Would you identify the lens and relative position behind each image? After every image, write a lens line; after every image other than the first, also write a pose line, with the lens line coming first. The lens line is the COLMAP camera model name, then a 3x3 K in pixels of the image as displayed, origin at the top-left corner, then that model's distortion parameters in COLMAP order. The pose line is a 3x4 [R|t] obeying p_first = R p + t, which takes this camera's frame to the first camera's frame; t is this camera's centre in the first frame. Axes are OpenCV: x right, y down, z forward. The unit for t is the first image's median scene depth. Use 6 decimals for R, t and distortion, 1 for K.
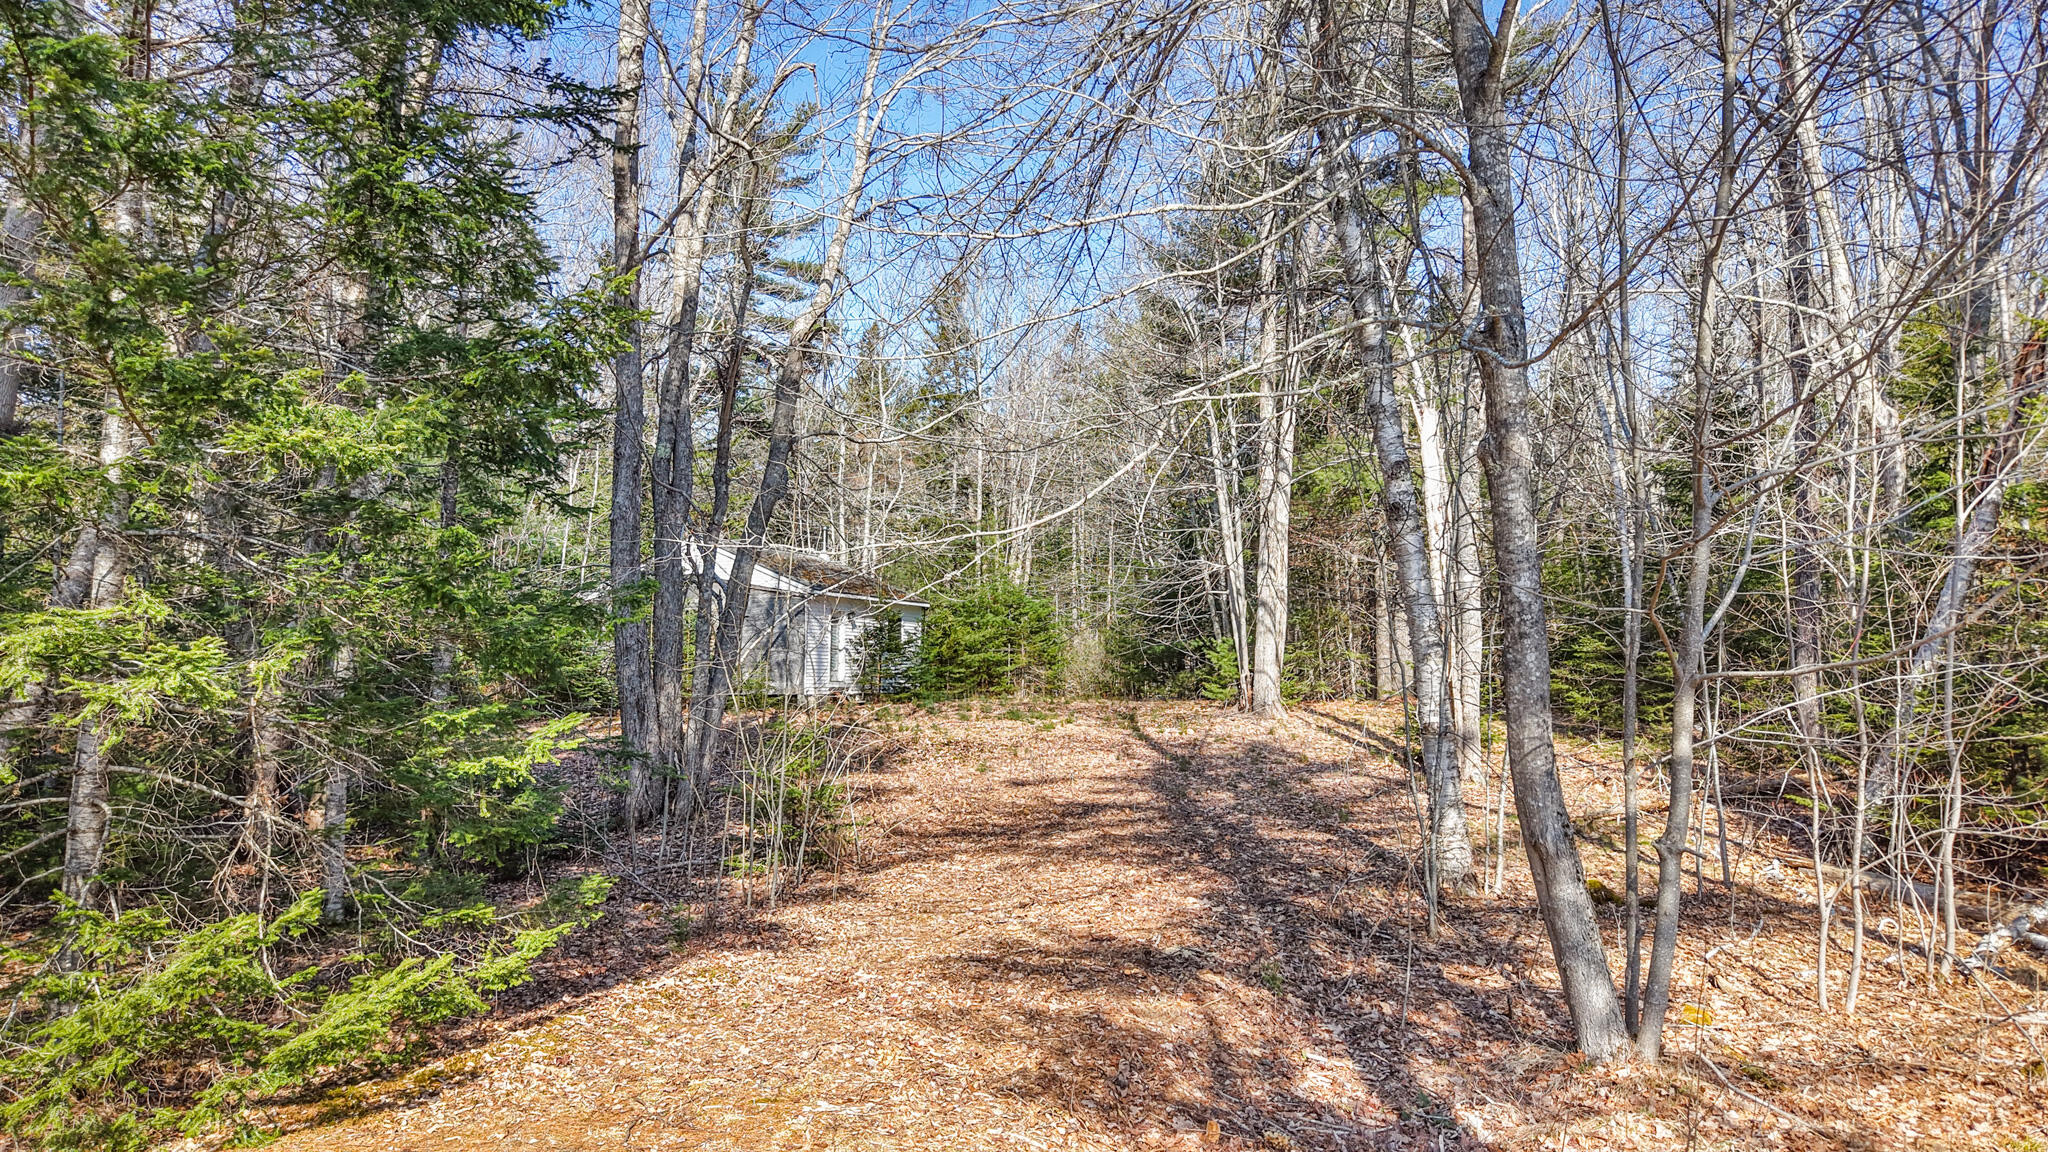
lens RADIAL K [[1329.4, 0, 1024.0], [0, 1329.4, 576.0], [0, 0, 1]] dist [0.040066, -0.042428]
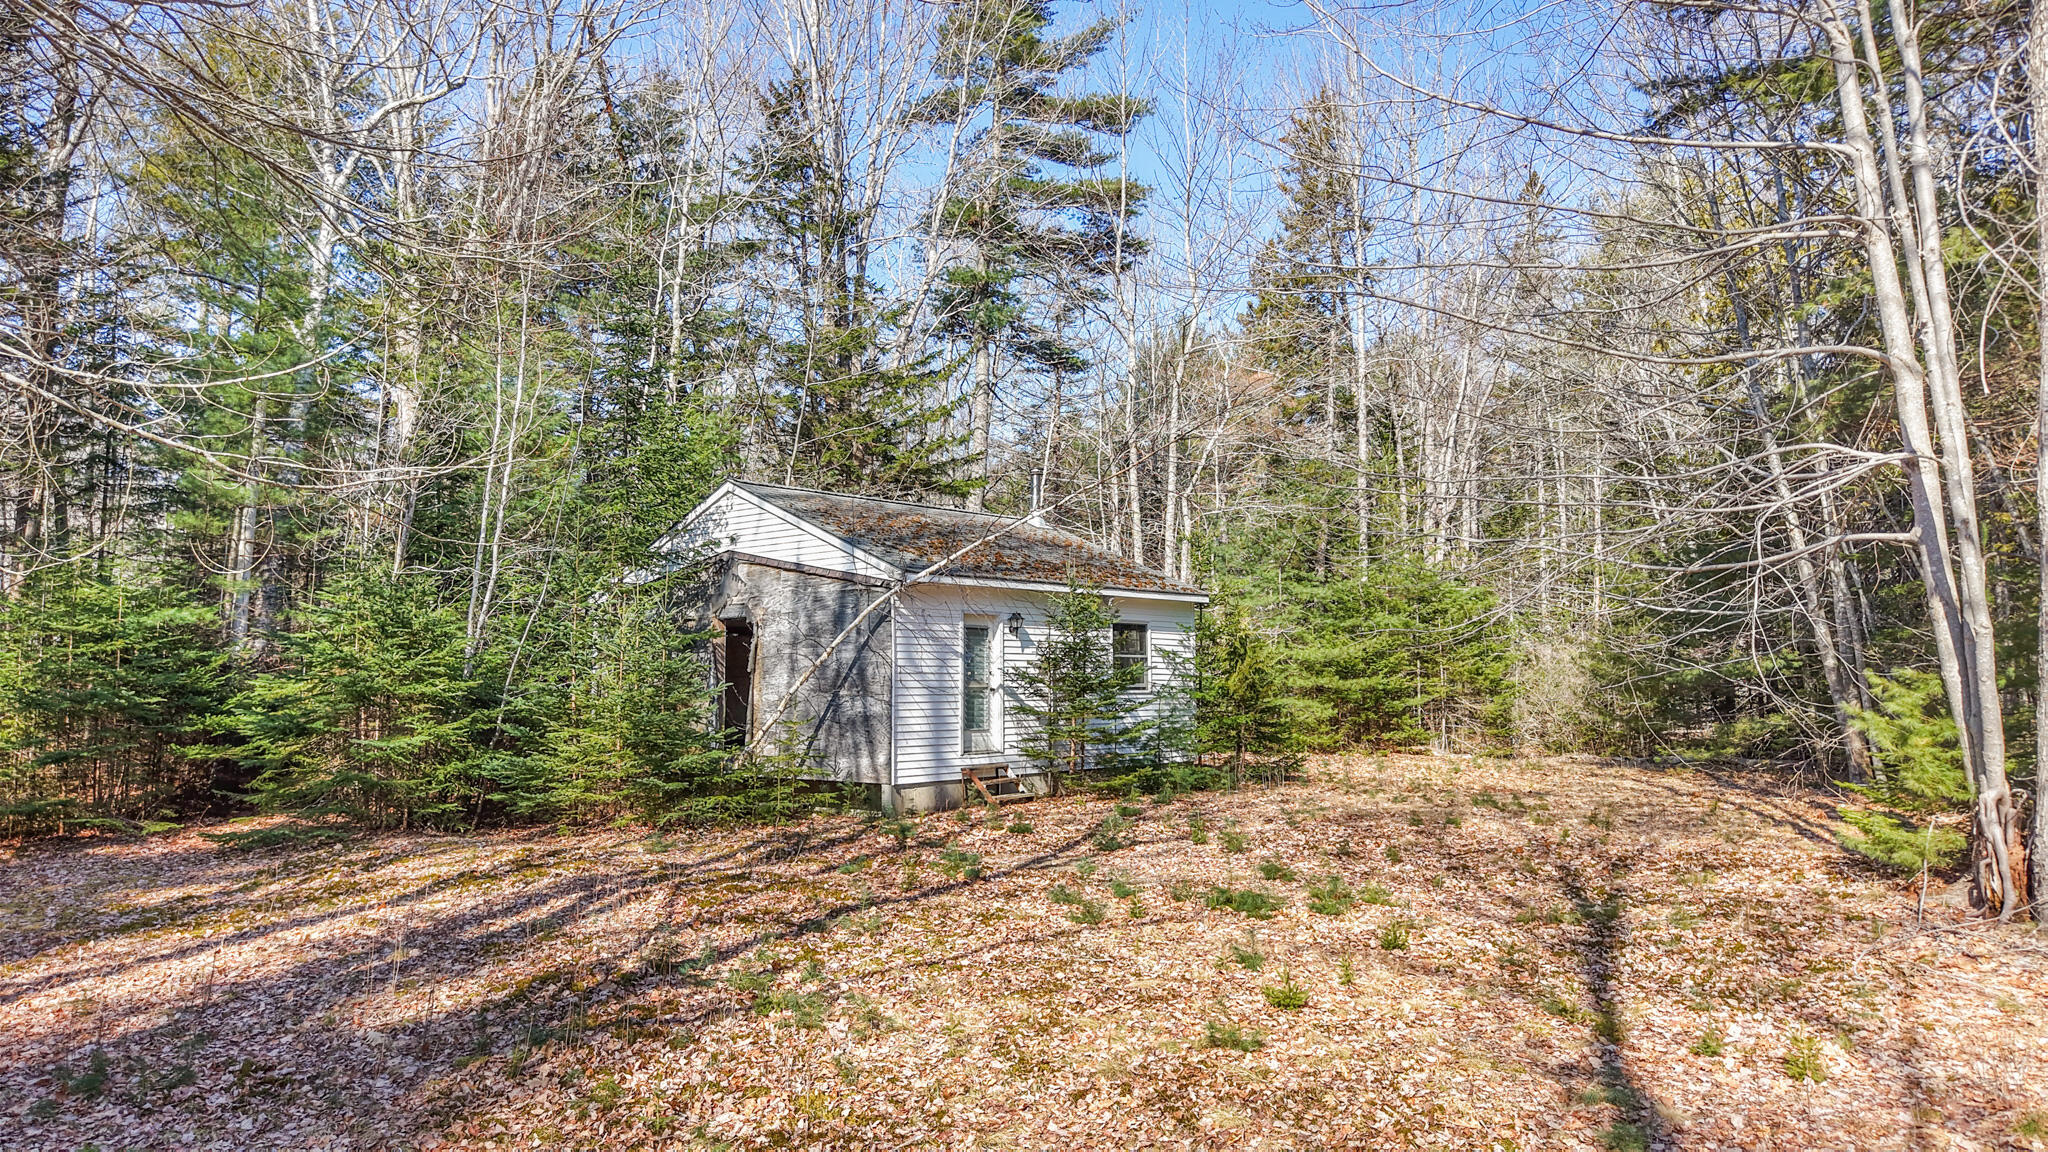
lens RADIAL K [[1329.4, 0, 1024.0], [0, 1329.4, 576.0], [0, 0, 1]] dist [0.040066, -0.042428]
pose [[0.935248, -0.028686, -0.352828, 0.053831], [0.028595, 0.999576, -0.005471, 0.014709], [0.352835, -0.004972, 0.935672, 0.526071]]
